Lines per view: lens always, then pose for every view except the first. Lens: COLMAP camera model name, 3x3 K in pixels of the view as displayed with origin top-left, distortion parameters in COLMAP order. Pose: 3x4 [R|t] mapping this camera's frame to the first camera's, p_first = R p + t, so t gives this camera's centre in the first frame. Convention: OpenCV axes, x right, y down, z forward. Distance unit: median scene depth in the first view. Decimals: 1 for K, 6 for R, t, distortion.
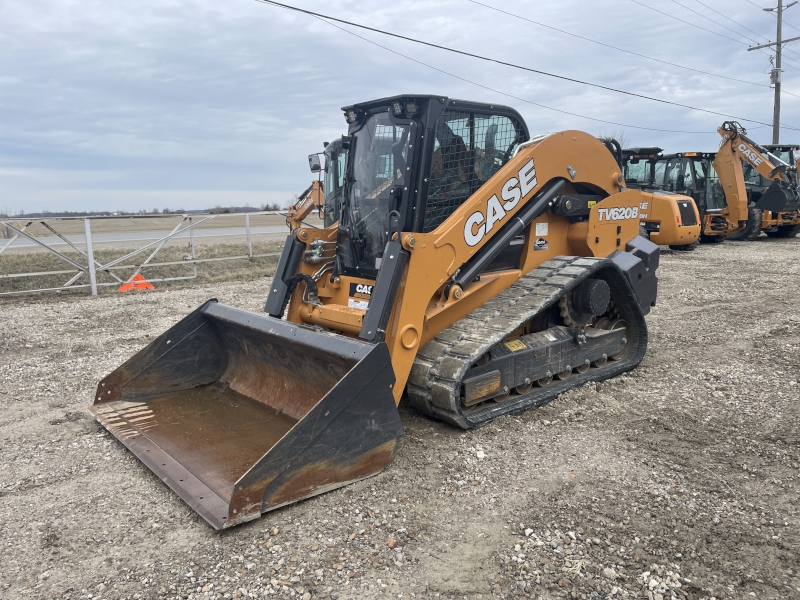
lens RADIAL K [[607.0, 0, 404.5], [0, 607.0, 292.7], [0, 0, 1]] dist [0.091509, -0.115388]
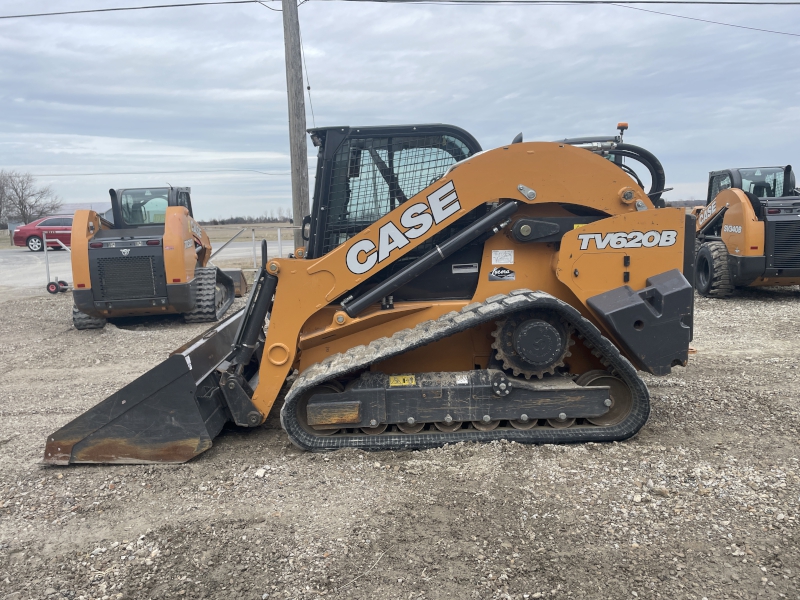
lens RADIAL K [[606.4, 0, 392.5], [0, 606.4, 297.3], [0, 0, 1]] dist [0.112637, -0.159262]
pose [[0.757092, 0.086884, -0.647505, 0.743796], [-0.076664, 0.996085, 0.044018, -0.080178], [0.648794, 0.016315, 0.760789, 0.256654]]
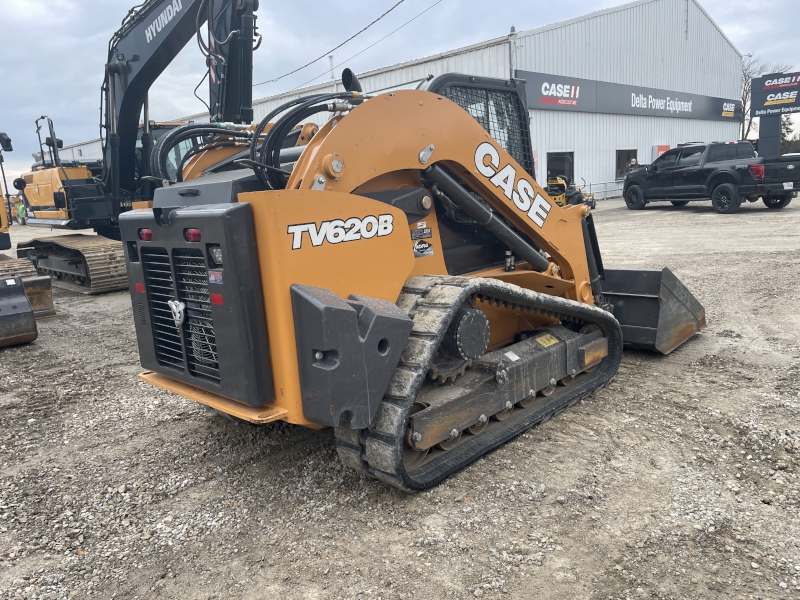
lens RADIAL K [[599.2, 0, 400.0], [0, 599.2, 300.0], [0, 0, 1]] dist [0.083401, -0.103005]
pose [[-0.993243, 0.102980, -0.053506, 0.184754], [0.079991, 0.941544, 0.327257, -0.315625], [0.084079, 0.320766, -0.943419, 2.029306]]
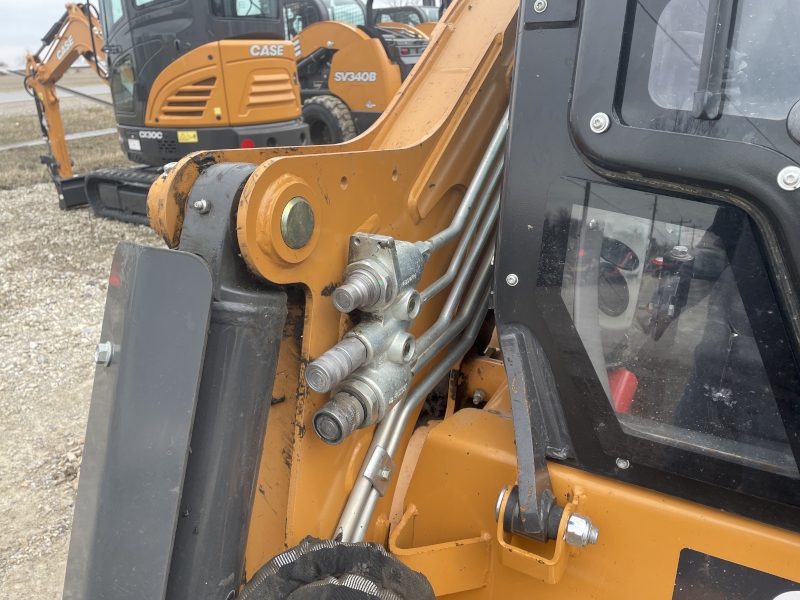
lens RADIAL K [[607.0, 0, 404.5], [0, 607.0, 292.7], [0, 0, 1]] dist [0.091509, -0.115388]
pose [[0.941433, -0.132593, 0.310039, -0.189164], [0.061941, 0.971801, 0.227522, -0.111631], [-0.331464, -0.194992, 0.923098, 0.923368]]
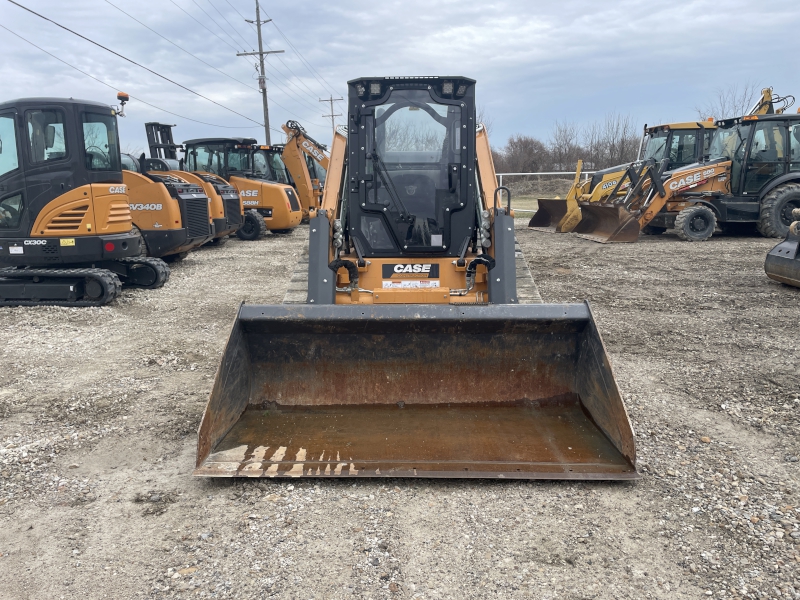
lens RADIAL K [[599.2, 0, 400.0], [0, 599.2, 300.0], [0, 0, 1]] dist [0.083401, -0.103005]
pose [[0.667964, -0.130210, 0.732713, -0.789462], [0.109224, 0.991065, 0.076550, -0.030836], [-0.736134, 0.028897, 0.676218, 0.349222]]
